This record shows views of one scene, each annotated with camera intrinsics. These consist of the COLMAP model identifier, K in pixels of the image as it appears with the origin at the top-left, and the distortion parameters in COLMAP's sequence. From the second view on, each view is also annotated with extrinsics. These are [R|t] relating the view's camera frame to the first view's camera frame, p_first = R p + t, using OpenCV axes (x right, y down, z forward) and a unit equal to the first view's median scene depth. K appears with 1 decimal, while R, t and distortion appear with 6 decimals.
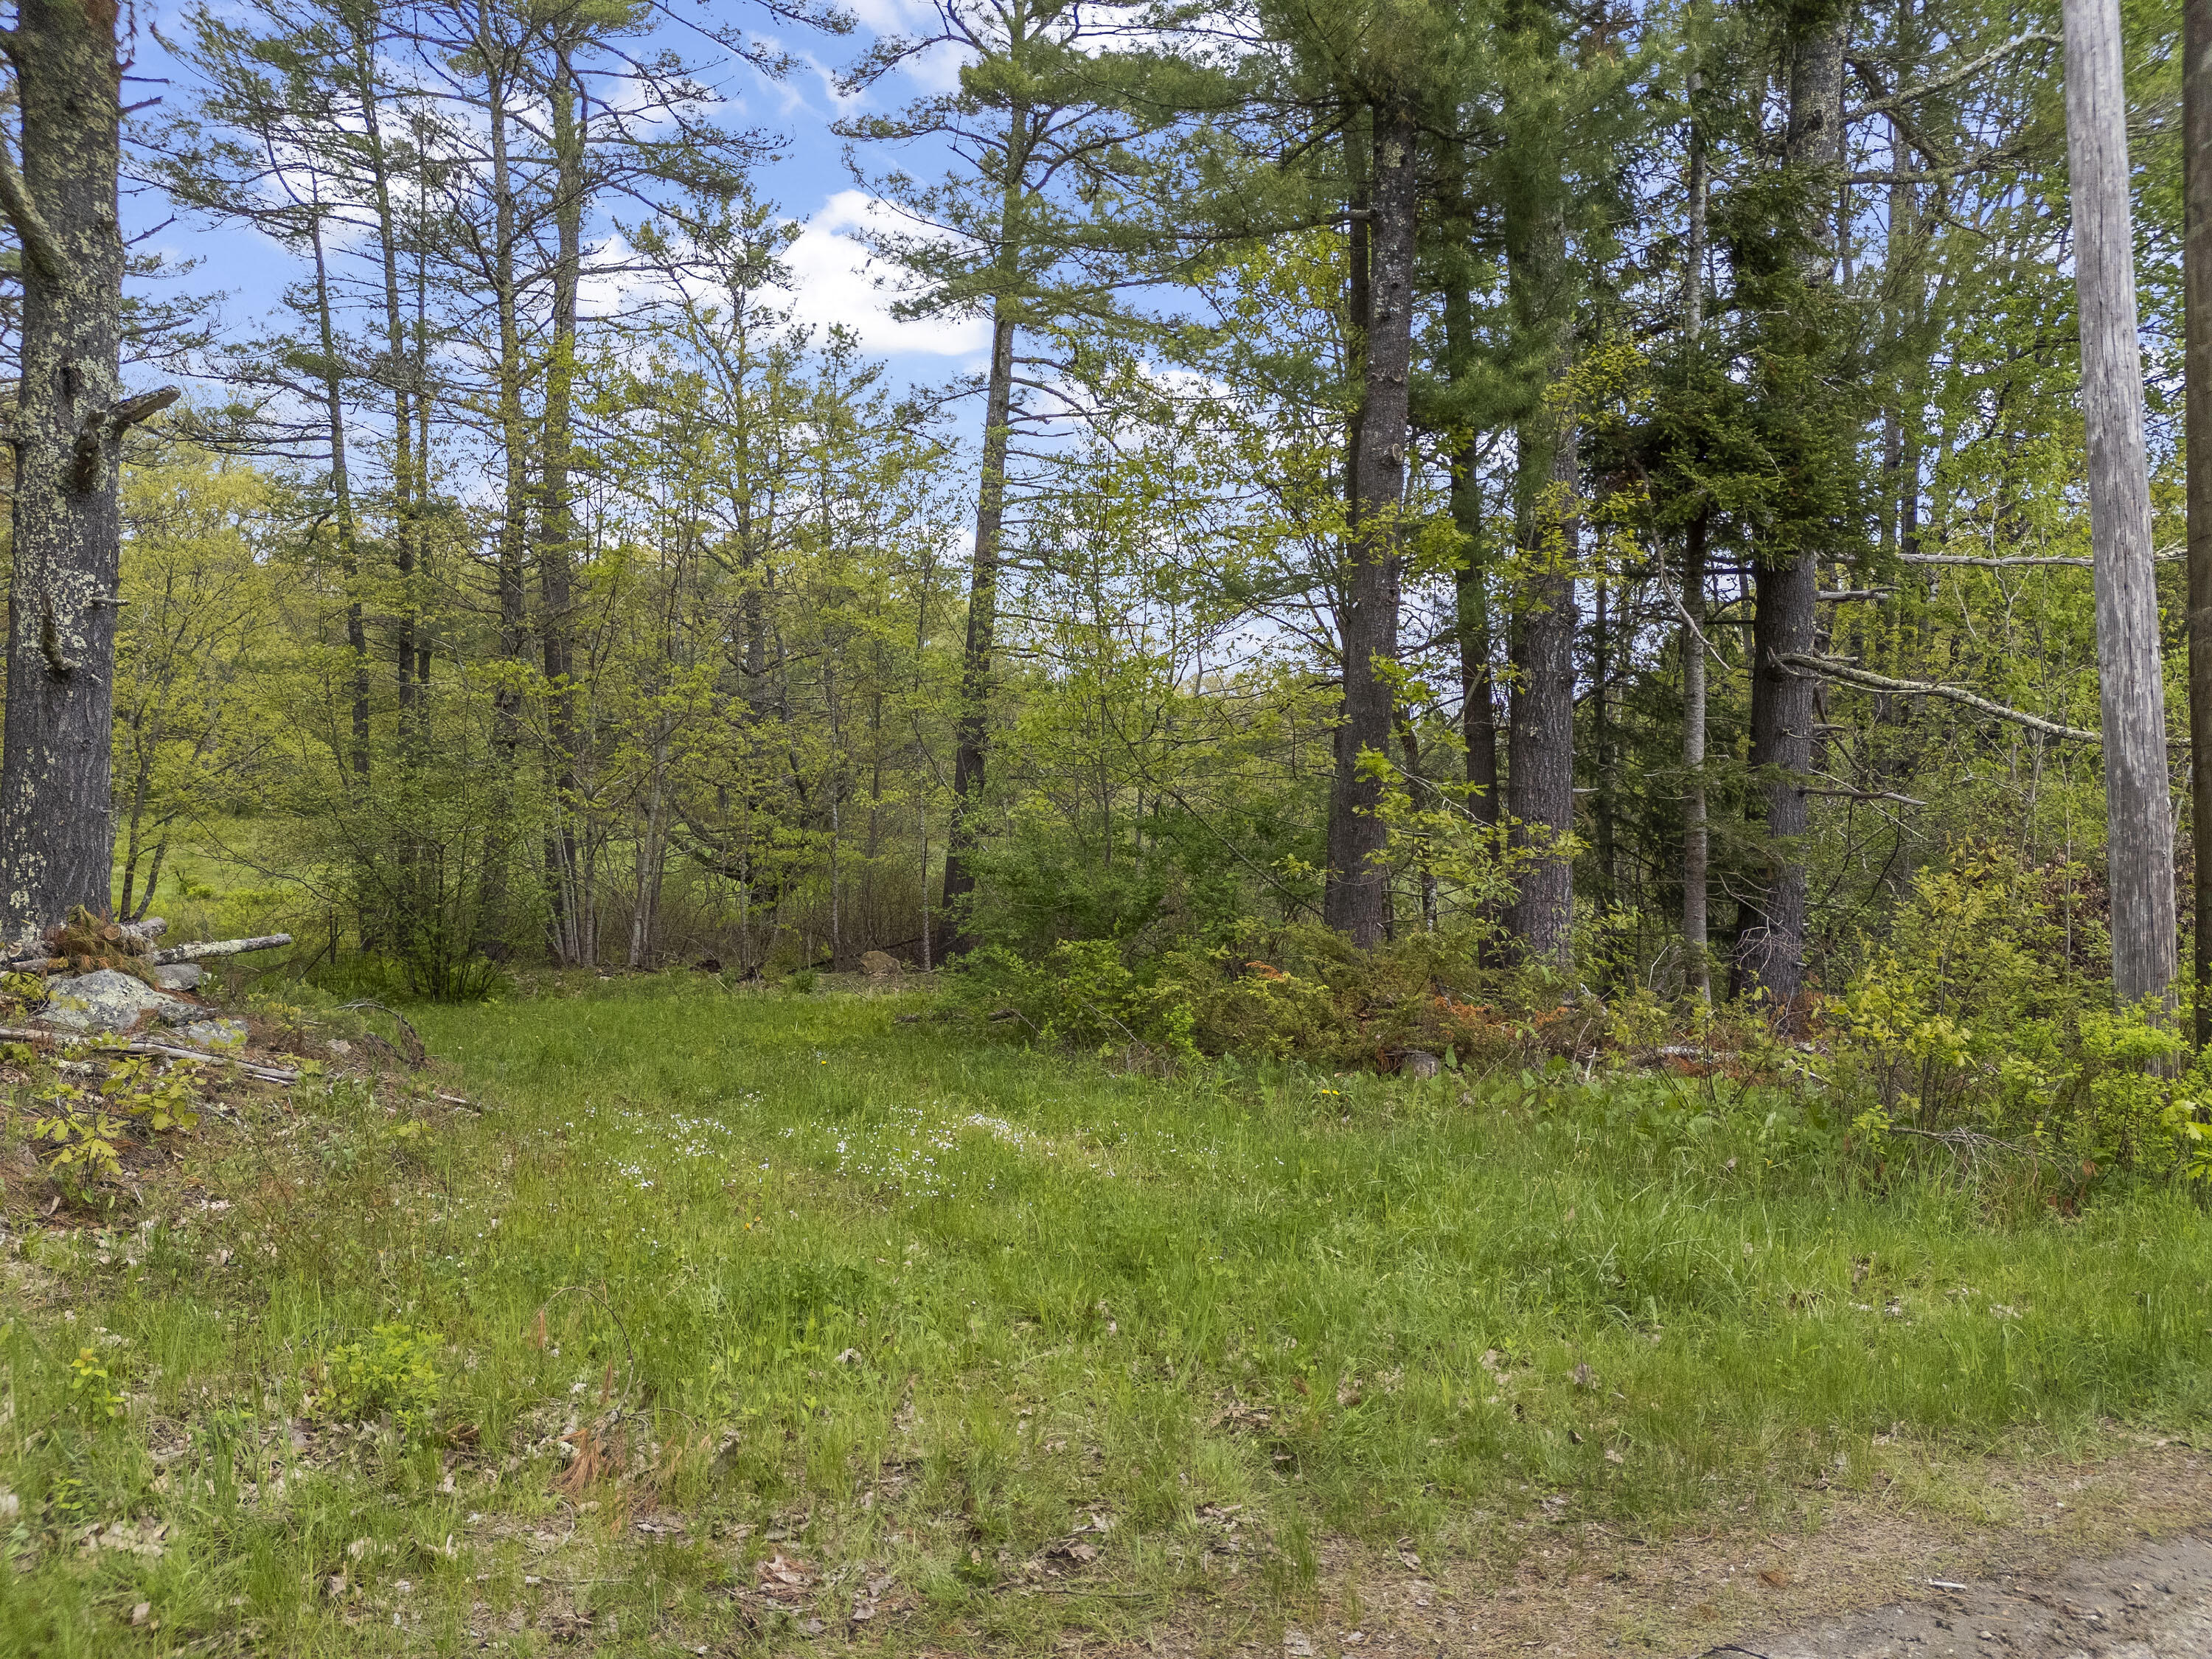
lens RADIAL K [[1610.9, 0, 1109.3], [0, 1610.9, 830.1], [0, 0, 1]] dist [0.074447, -0.074458]
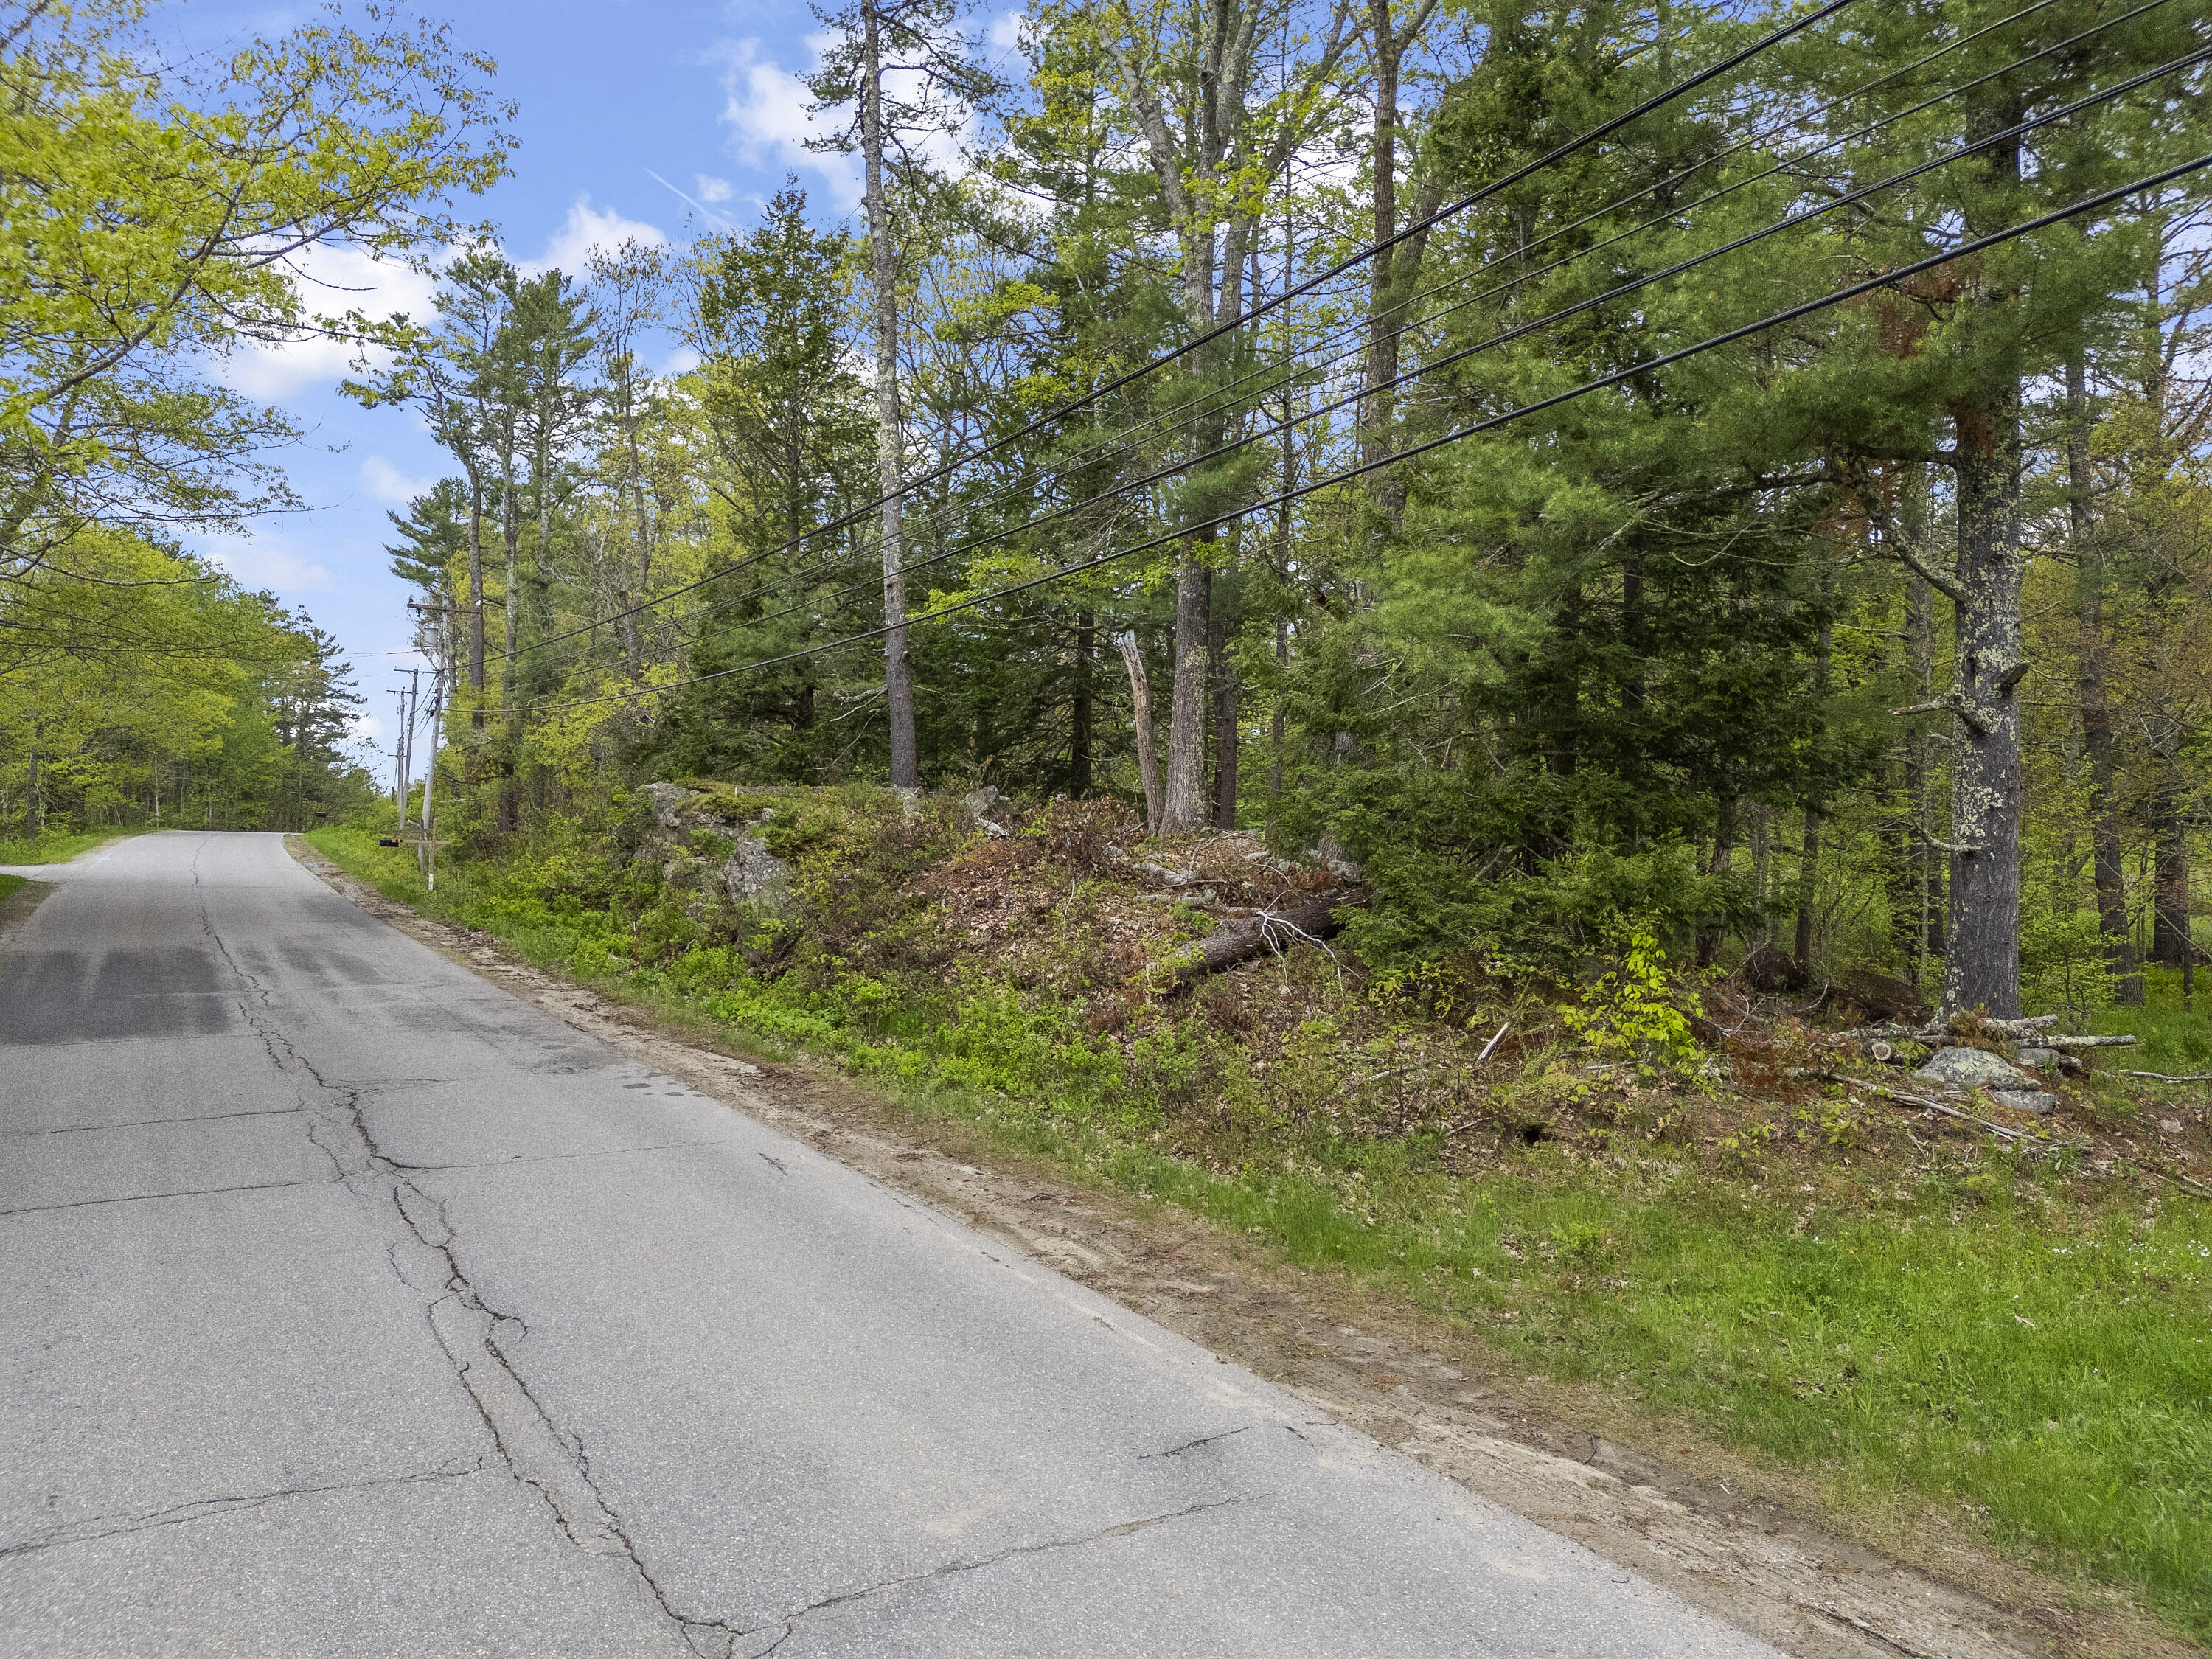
lens RADIAL K [[1610.9, 0, 1109.3], [0, 1610.9, 830.1], [0, 0, 1]] dist [0.074447, -0.074458]
pose [[0.120601, -0.003181, -0.992696, 0.687525], [0.009292, 0.999955, -0.002075, -0.103764], [0.992658, -0.008974, 0.120625, -0.002907]]
